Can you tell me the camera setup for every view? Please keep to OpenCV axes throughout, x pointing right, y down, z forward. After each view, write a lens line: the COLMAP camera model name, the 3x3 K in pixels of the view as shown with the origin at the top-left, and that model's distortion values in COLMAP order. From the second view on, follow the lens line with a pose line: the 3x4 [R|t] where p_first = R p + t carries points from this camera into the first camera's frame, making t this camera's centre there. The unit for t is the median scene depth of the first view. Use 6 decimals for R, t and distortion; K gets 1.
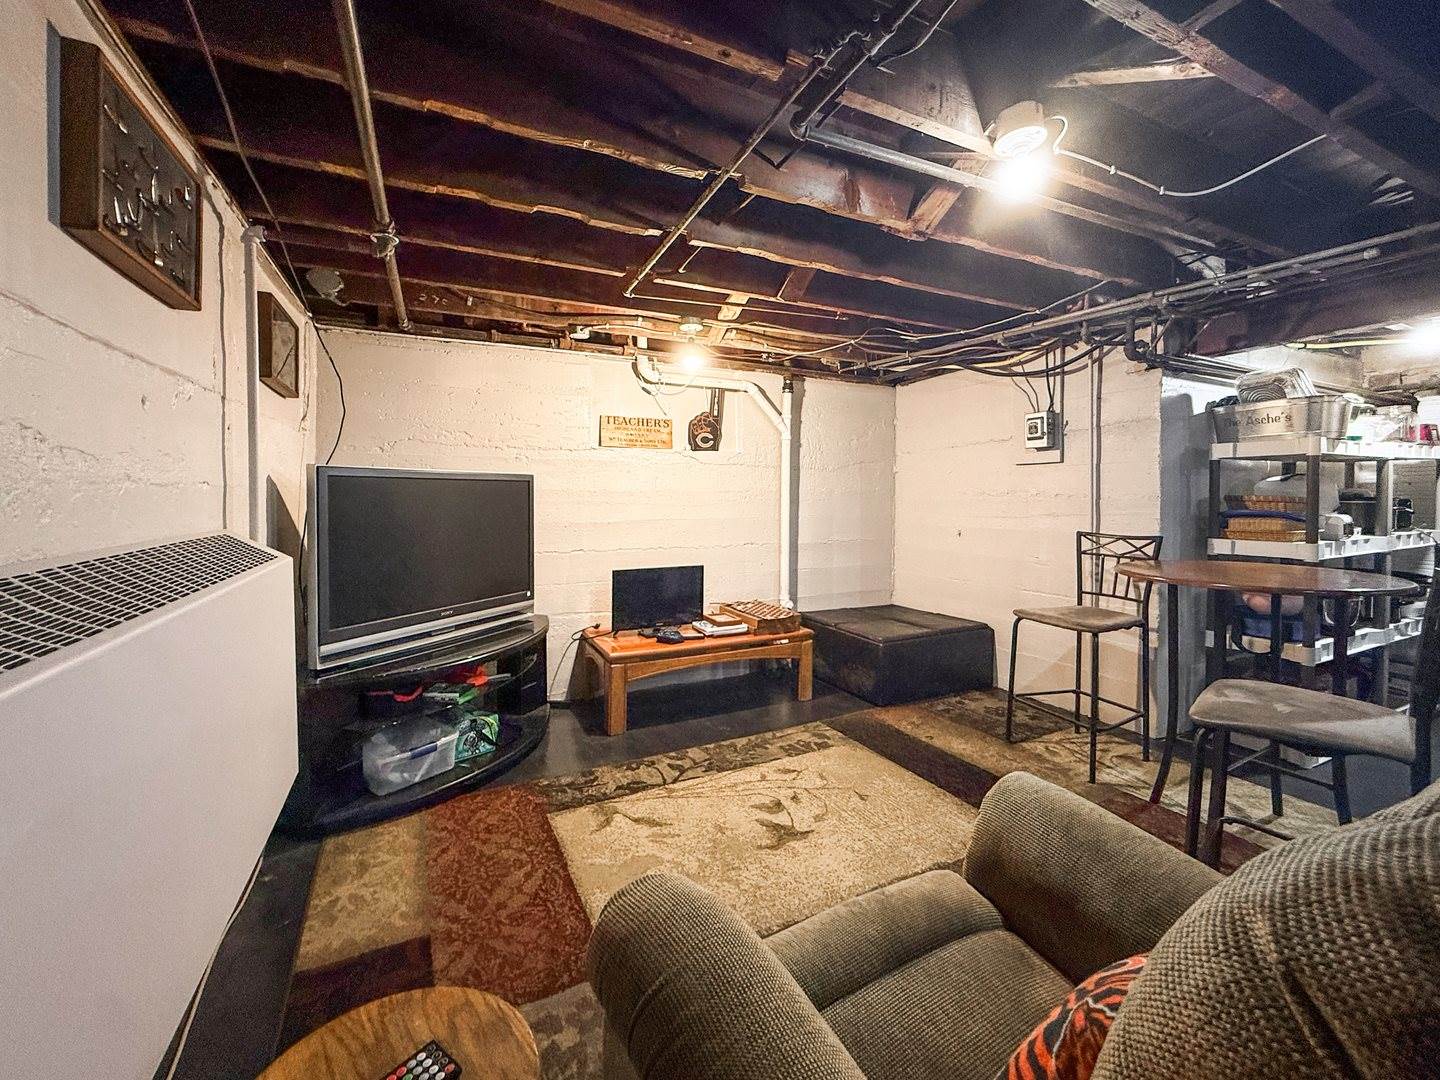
lens RADIAL K [[593.5, 0, 717.2], [0, 593.5, 498.8], [0, 0, 1]] dist [-0.001238, -0.000020]
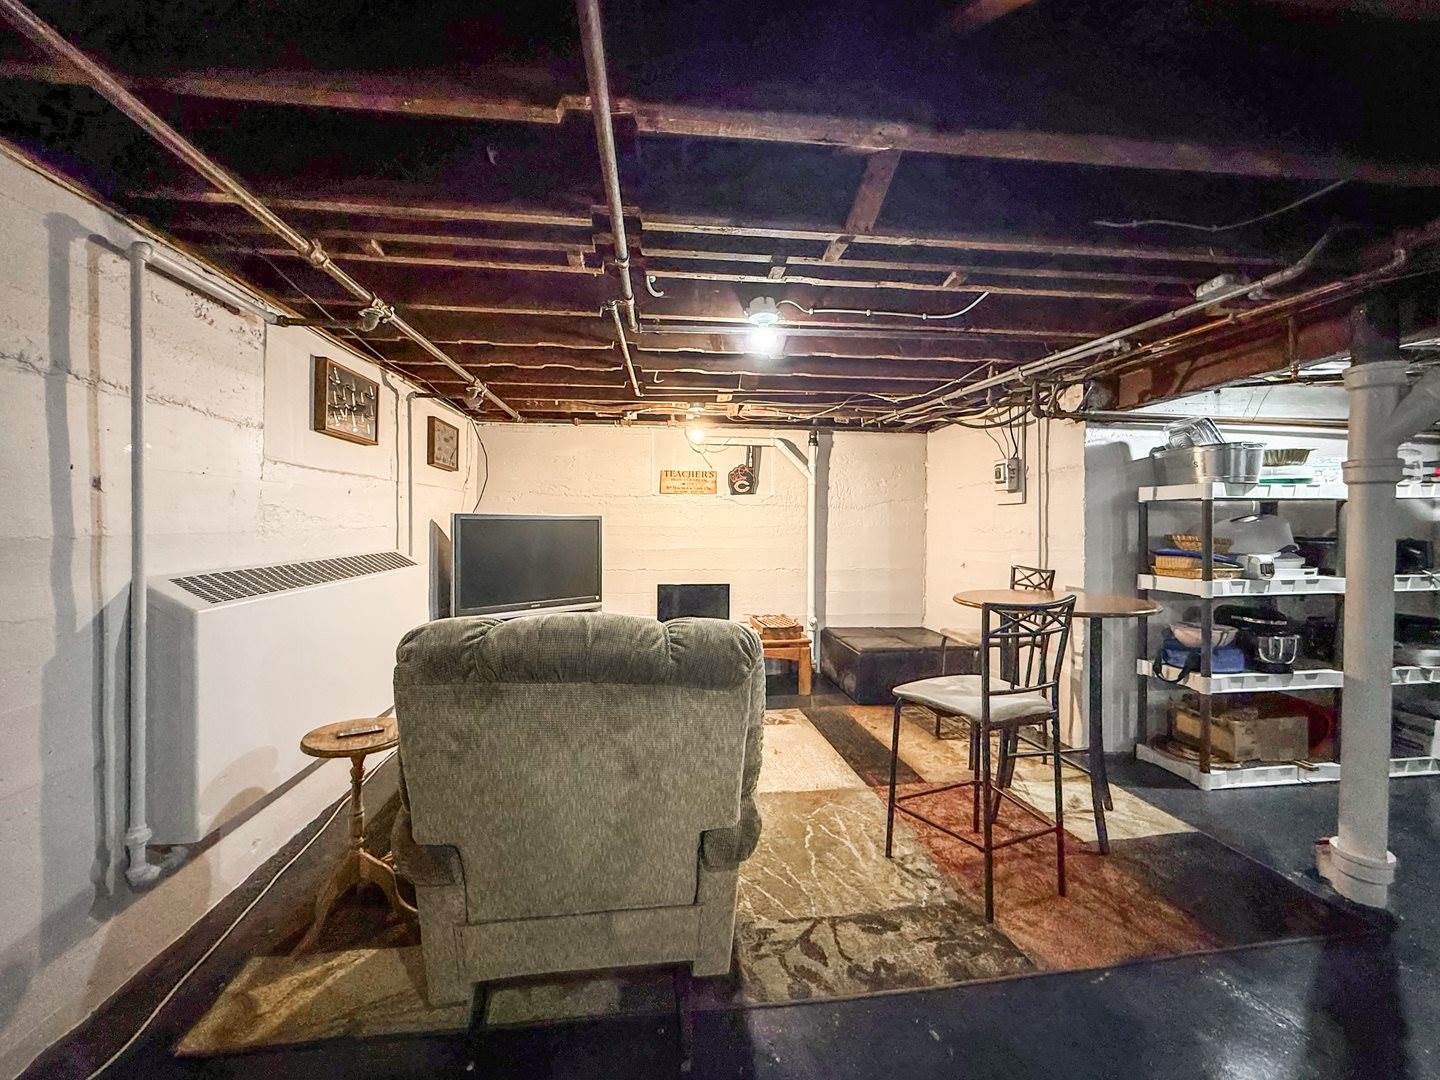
lens RADIAL K [[584.5, 0, 717.2], [0, 584.5, 523.3], [0, 0, 1]] dist [0.001283, 0.000207]
pose [[0.944783, 0.003238, -0.327682, 0.406715], [-0.004764, 0.999981, -0.003853, -0.017229], [0.327663, 0.005201, 0.944780, -0.241744]]
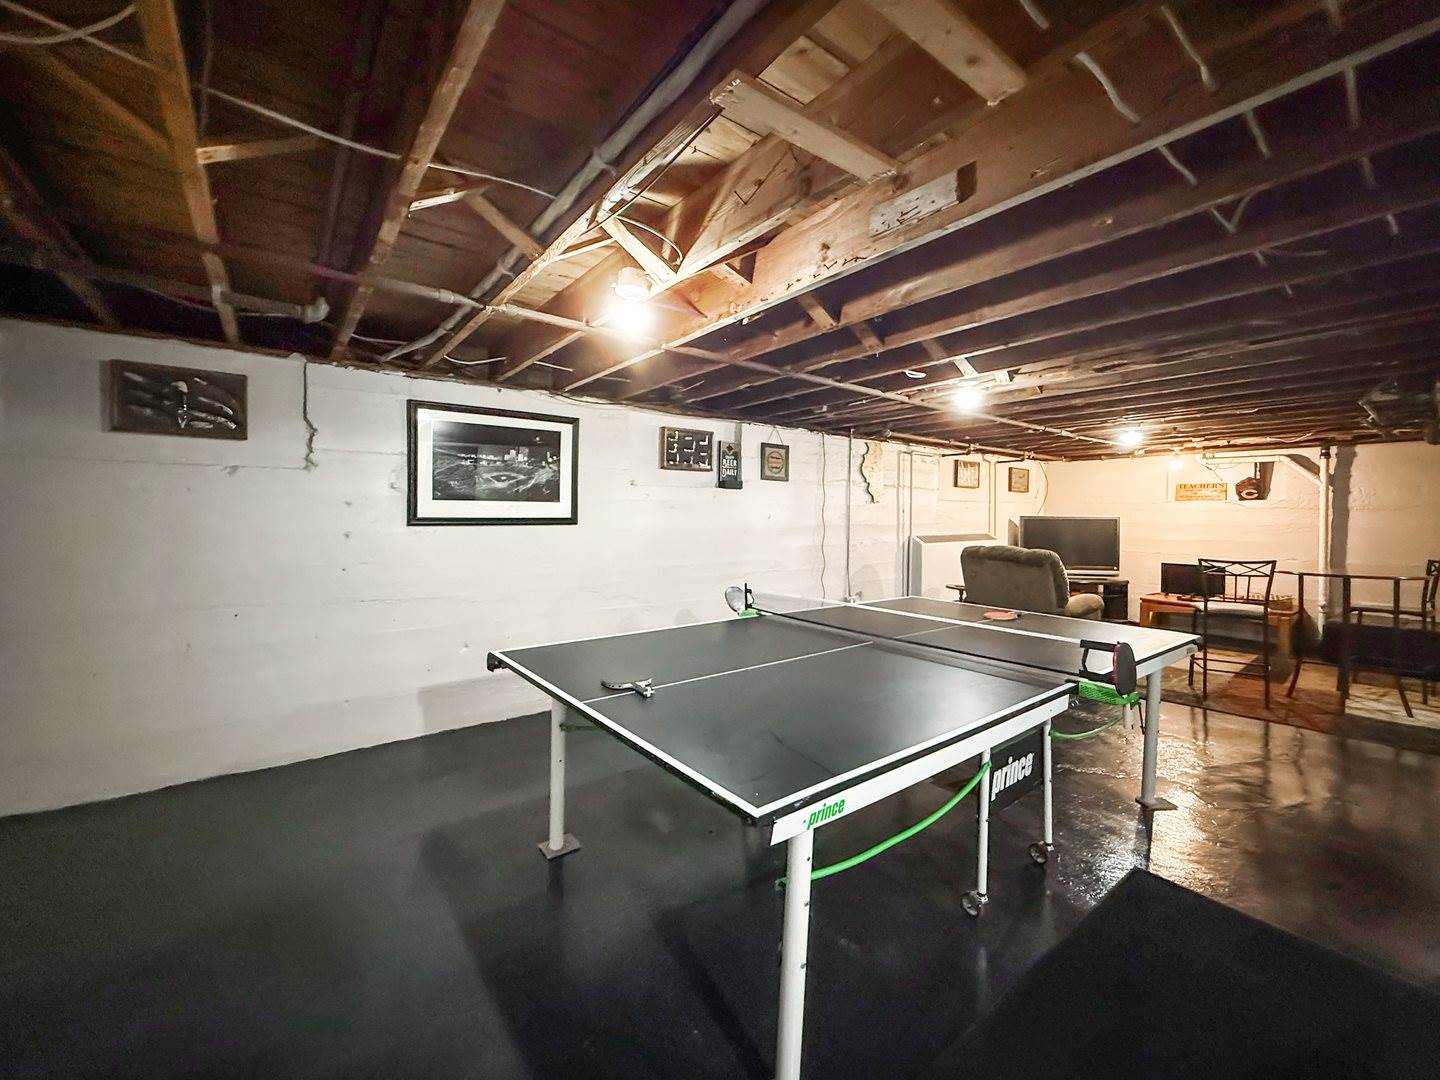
lens RADIAL K [[584.5, 0, 717.2], [0, 584.5, 523.3], [0, 0, 1]] dist [0.001283, 0.000207]
pose [[0.200825, 0.017719, -0.979467, 1.537205], [-0.010173, 0.999820, 0.016002, -0.033187], [0.979574, 0.006751, 0.200970, -0.943296]]
